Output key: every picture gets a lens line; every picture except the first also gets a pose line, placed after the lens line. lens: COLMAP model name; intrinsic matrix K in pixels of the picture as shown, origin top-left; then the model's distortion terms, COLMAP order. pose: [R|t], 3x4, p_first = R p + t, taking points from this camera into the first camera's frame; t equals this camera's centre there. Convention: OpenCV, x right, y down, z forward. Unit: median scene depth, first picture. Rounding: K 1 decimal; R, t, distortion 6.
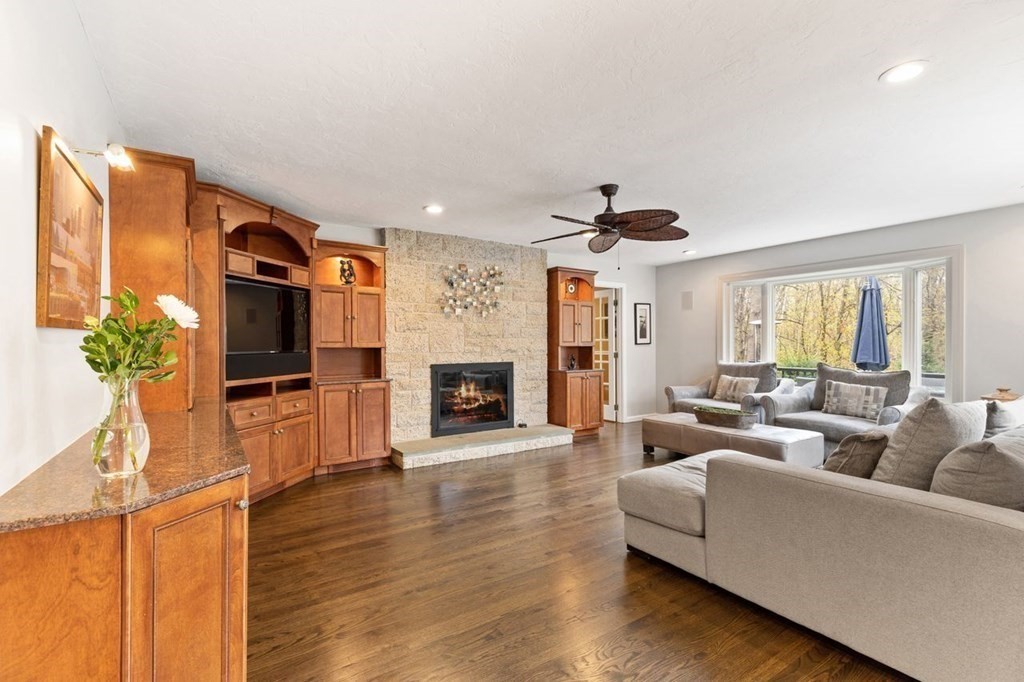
lens RADIAL K [[462.5, 0, 505.7], [0, 462.5, 344.8], [0, 0, 1]] dist [0.001198, 0.000024]
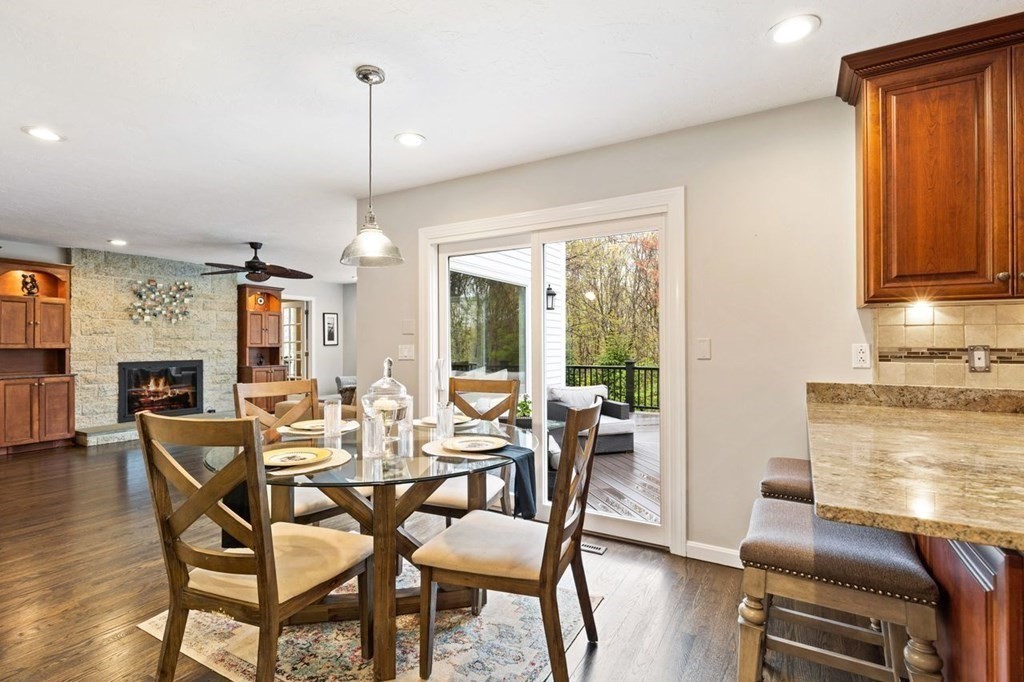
lens RADIAL K [[488.4, 0, 493.6], [0, 488.4, 339.1], [0, 0, 1]] dist [-0.001424, -0.000491]
pose [[0.898154, 0.005766, 0.439643, 0.160137], [0.000005, 0.999914, -0.013122, -0.001274], [-0.439681, 0.011788, 0.898077, -0.583196]]
